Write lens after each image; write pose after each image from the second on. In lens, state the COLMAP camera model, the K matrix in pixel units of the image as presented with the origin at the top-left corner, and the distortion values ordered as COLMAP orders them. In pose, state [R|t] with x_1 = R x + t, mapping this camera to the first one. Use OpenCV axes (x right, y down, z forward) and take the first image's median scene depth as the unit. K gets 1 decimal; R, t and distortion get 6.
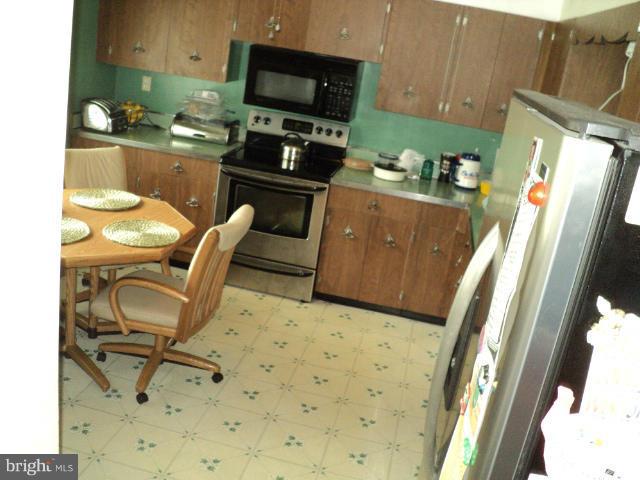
lens RADIAL K [[648.8, 0, 320.0], [0, 648.8, 240.0], [0, 0, 1]] dist [-0.209449, 0.225299]
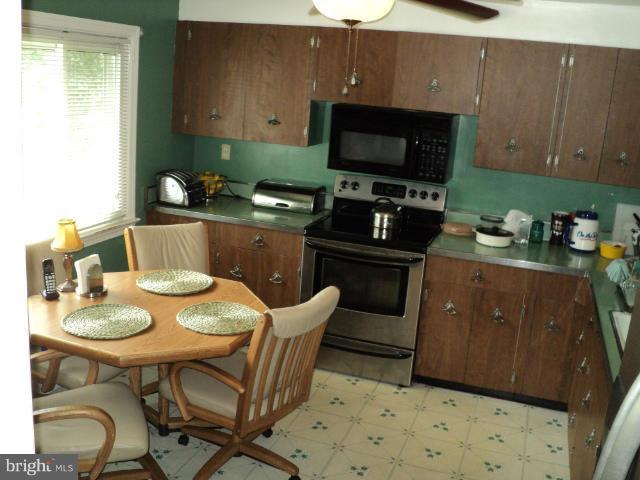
lens RADIAL K [[648.8, 0, 320.0], [0, 648.8, 240.0], [0, 0, 1]] dist [-0.209449, 0.225299]
pose [[0.986704, -0.041640, -0.157100, 0.010177], [0.027170, 0.995281, -0.093152, -0.026012], [0.160237, 0.087645, 0.983180, 0.101641]]
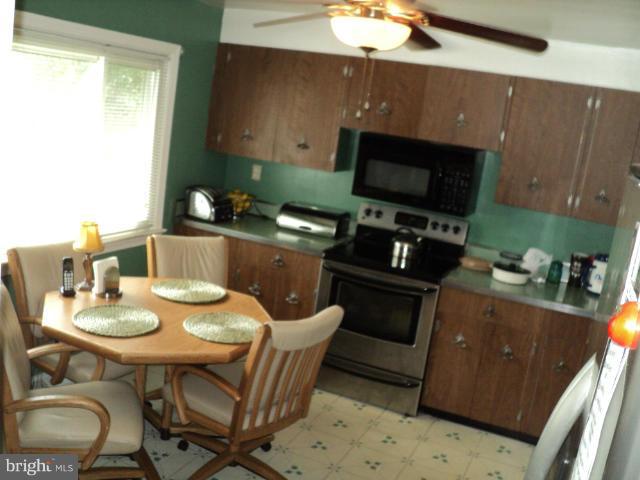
lens RADIAL K [[648.8, 0, 320.0], [0, 648.8, 240.0], [0, 0, 1]] dist [-0.209449, 0.225299]
pose [[0.974317, 0.024409, -0.223852, 0.047962], [-0.057362, 0.988216, -0.141912, -0.011885], [0.217751, 0.151107, 0.964236, 0.094197]]
